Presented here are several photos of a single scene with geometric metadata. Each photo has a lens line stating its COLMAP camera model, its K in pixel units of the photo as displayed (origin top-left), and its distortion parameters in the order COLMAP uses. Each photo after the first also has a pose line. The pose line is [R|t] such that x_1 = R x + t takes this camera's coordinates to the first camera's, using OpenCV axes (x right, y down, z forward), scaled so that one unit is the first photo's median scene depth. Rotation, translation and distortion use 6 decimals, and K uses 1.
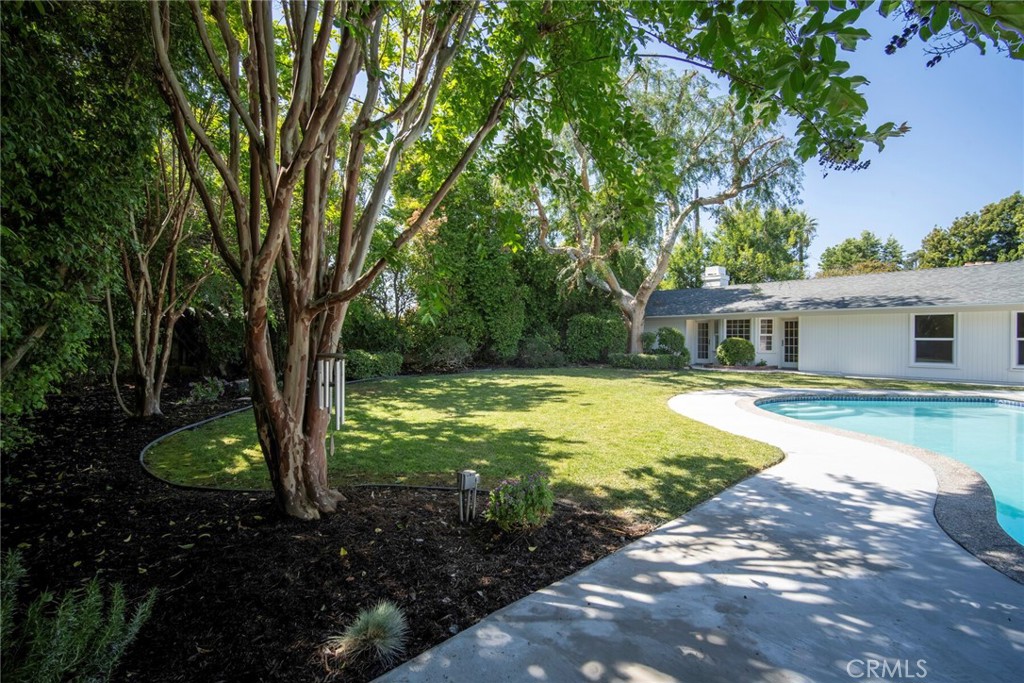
lens RADIAL K [[446.7, 0, 514.4], [0, 446.7, 339.5], [0, 0, 1]] dist [-0.014179, 0.004704]
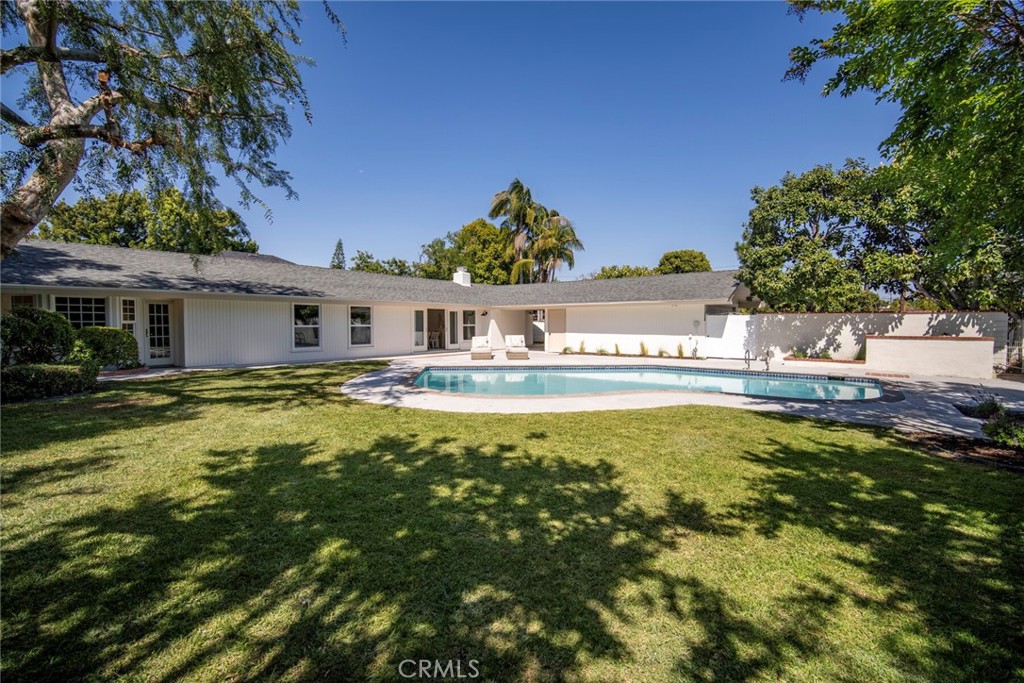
lens RADIAL K [[446.7, 0, 514.4], [0, 446.7, 339.5], [0, 0, 1]] dist [-0.014179, 0.004704]
pose [[-0.157902, -0.041246, 0.986593, -0.278980], [0.003528, 0.999097, 0.042333, -0.013729], [-0.987449, 0.010165, -0.157614, 0.672089]]
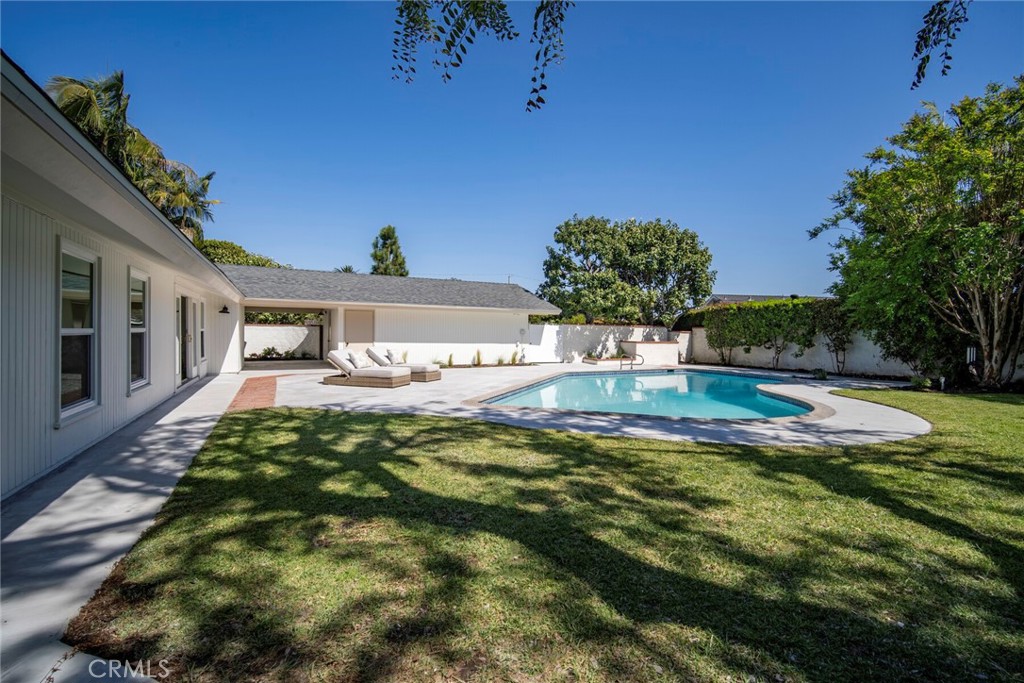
lens RADIAL K [[446.7, 0, 514.4], [0, 446.7, 339.5], [0, 0, 1]] dist [-0.014179, 0.004704]
pose [[-0.965659, -0.016210, 0.259308, 0.566917], [-0.014201, 0.999853, 0.009620, 0.006625], [-0.259426, 0.005607, -0.965747, 1.261829]]
